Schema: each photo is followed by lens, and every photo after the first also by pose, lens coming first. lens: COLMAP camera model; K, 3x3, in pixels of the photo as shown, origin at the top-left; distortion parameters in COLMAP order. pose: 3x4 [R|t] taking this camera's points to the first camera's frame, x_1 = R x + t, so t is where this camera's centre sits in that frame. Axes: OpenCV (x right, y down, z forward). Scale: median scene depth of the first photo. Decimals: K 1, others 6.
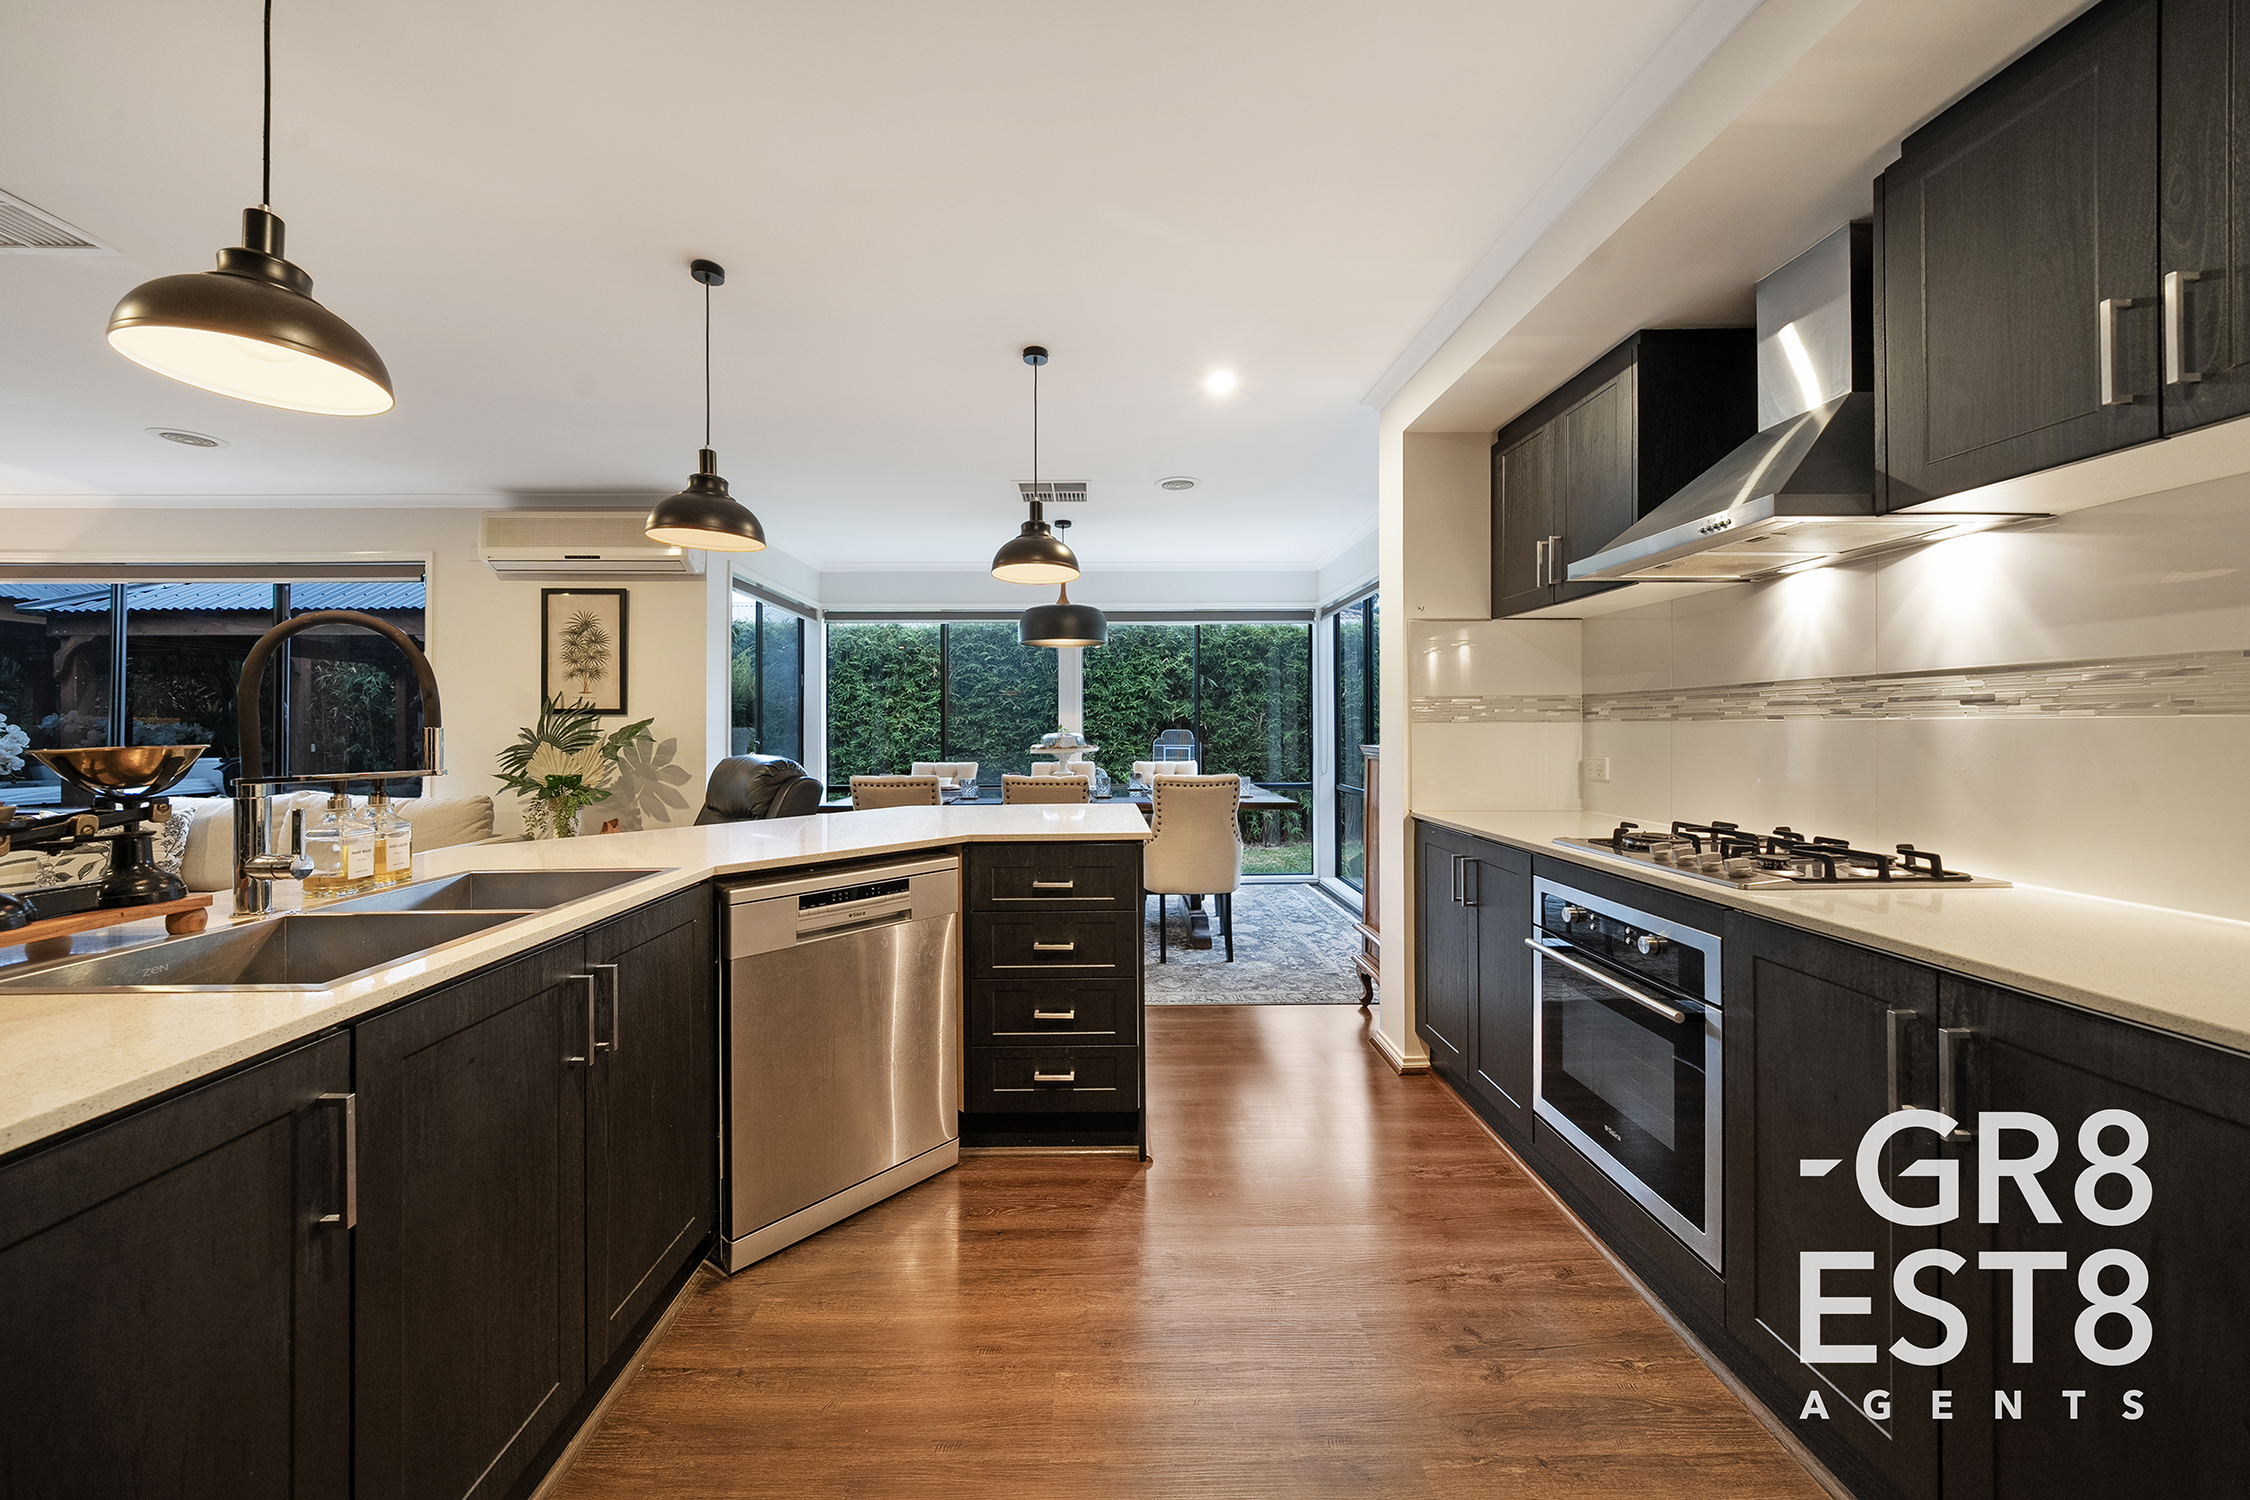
lens RADIAL K [[768.3, 0, 1110.8], [0, 768.3, 726.8], [0, 0, 1]] dist [-0.001108, -0.000082]
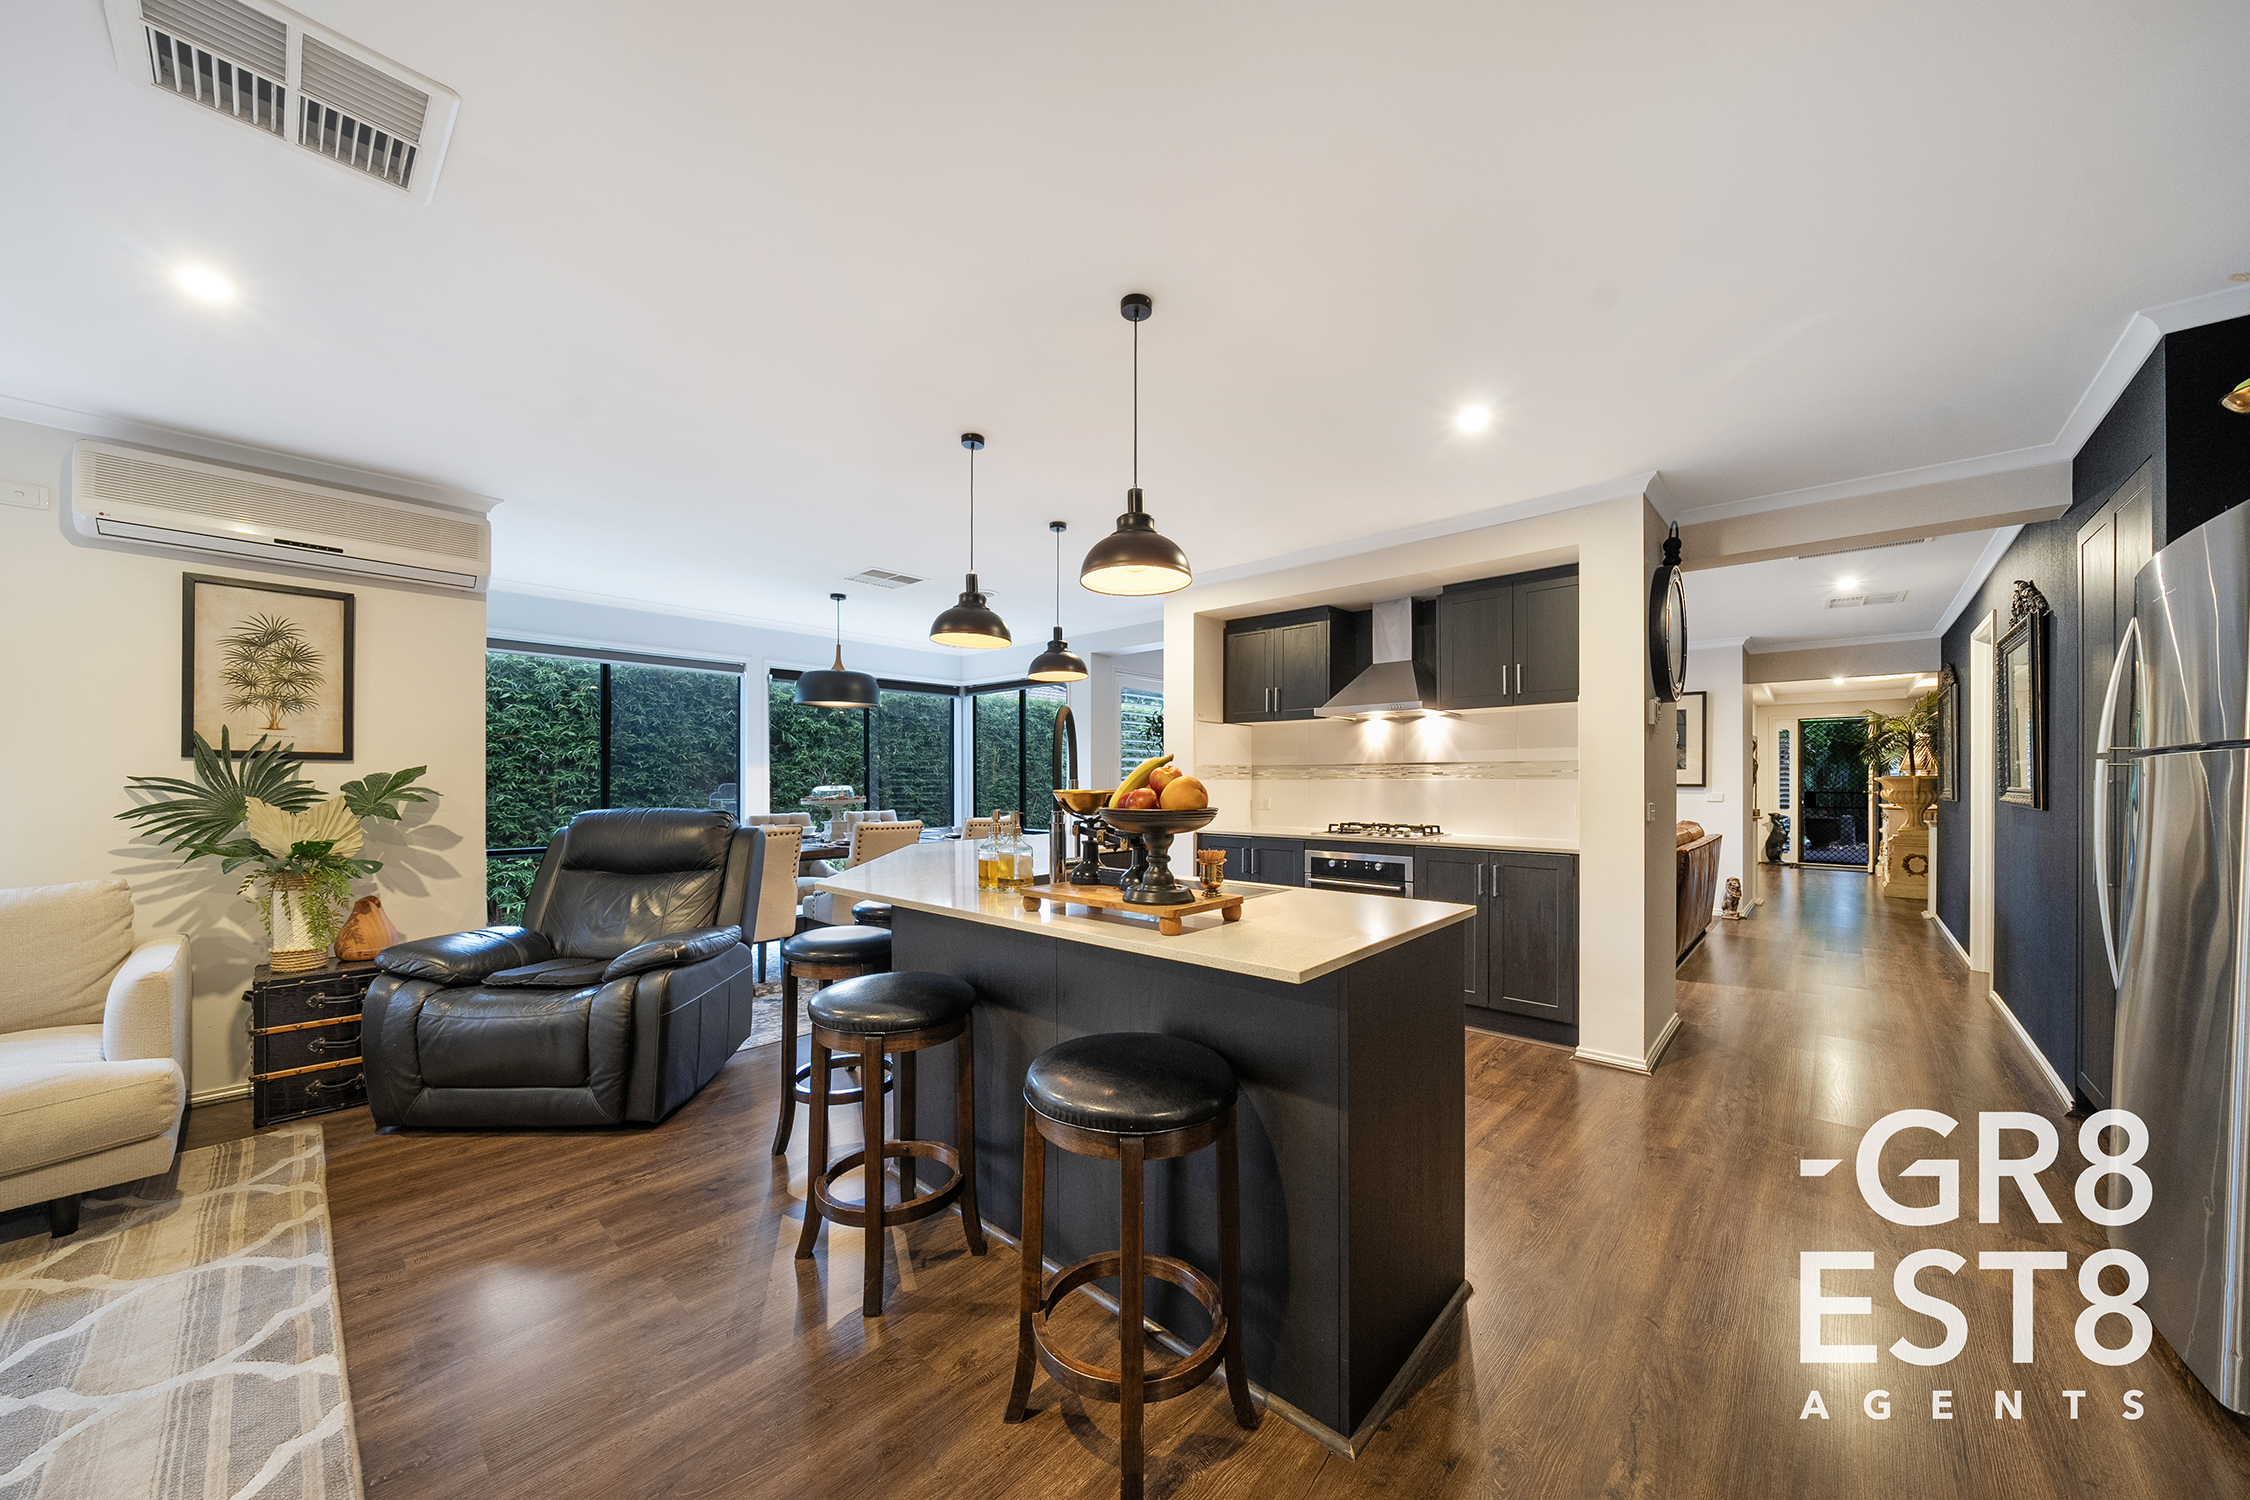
lens RADIAL K [[768.3, 0, 1106.3], [0, 768.3, 784.5], [0, 0, 1]] dist [-0.001108, -0.000082]
pose [[0.705788, 0.001976, 0.708421, -0.581930], [-0.004362, 0.999989, 0.001556, 0.002906], [-0.708410, -0.004188, 0.705789, -0.054928]]
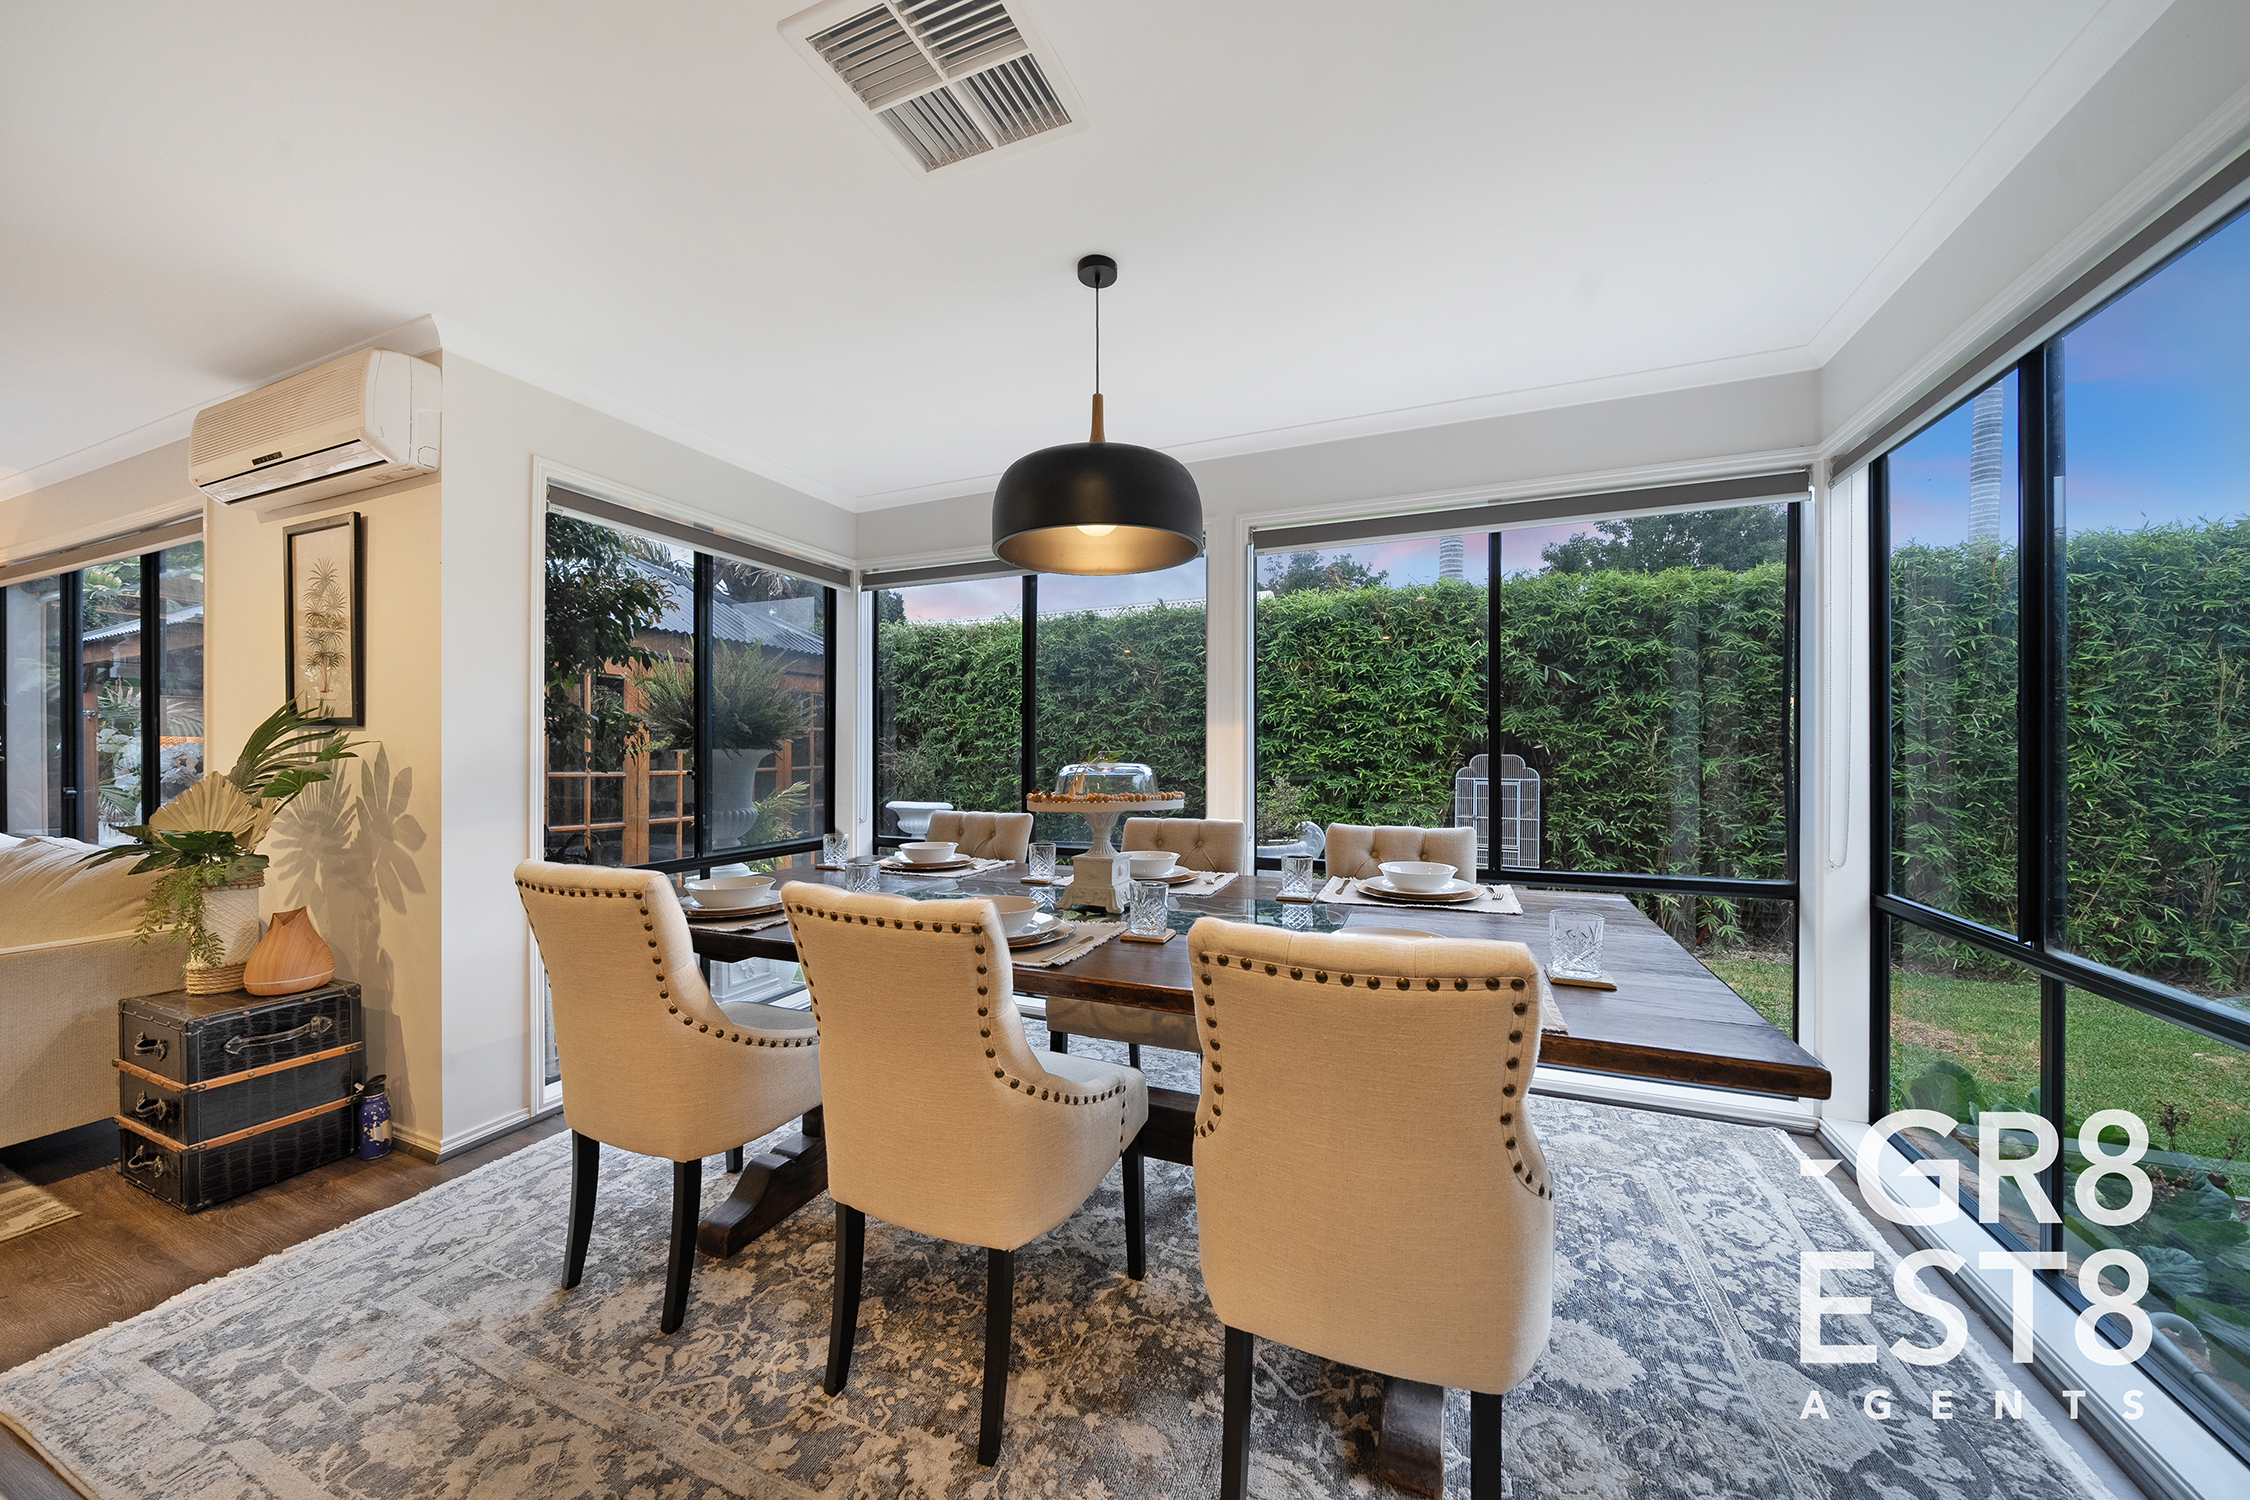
lens RADIAL K [[768.3, 0, 1123.3], [0, 768.3, 751.0], [0, 0, 1]] dist [-0.001108, -0.000082]
pose [[0.914340, 0.002881, -0.404937, 0.129043], [-0.001904, 0.999994, 0.002814, -0.000186], [0.404943, -0.001801, 0.914340, 0.631390]]
